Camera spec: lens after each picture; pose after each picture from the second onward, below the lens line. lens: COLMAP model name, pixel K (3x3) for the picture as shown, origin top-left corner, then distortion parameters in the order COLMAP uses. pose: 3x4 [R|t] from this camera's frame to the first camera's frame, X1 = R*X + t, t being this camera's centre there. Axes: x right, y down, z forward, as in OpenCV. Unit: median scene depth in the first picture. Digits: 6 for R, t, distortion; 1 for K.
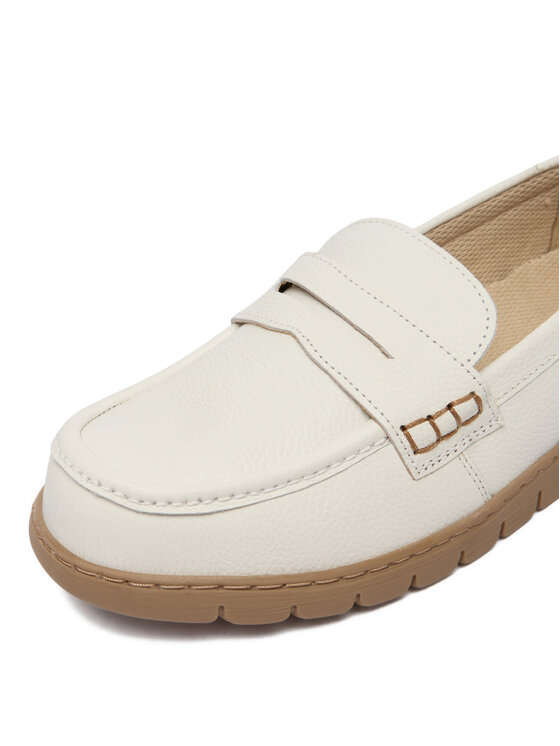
lens RADIAL K [[858.2, 0, 280.4], [0, 858.2, 372.9], [0, 0, 1]] dist [-0.067548, 0.000000]
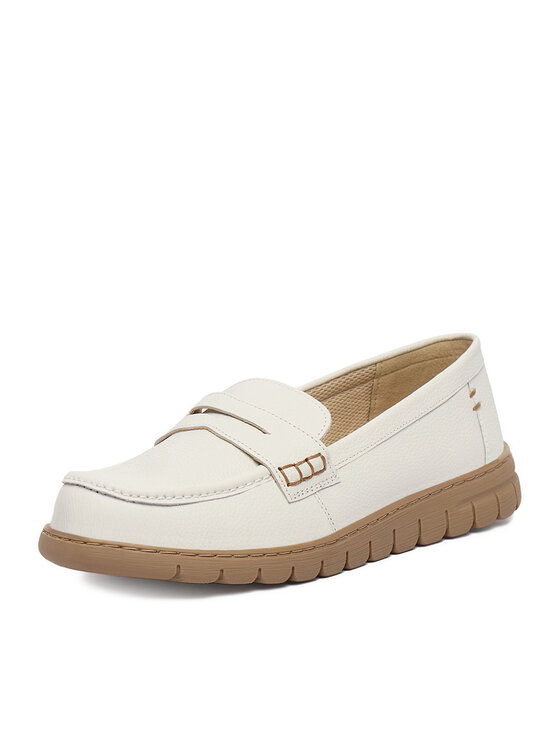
lens RADIAL K [[1776.5, 0, 280.0], [0, 1776.5, 373.0], [0, 0, 1]] dist [0.009070, 0.000000]
pose [[0.978804, 0.022235, 0.203591, -0.552853], [0.070996, 0.895609, -0.439141, 1.388694], [-0.192102, 0.444287, 0.875046, -2.061515]]
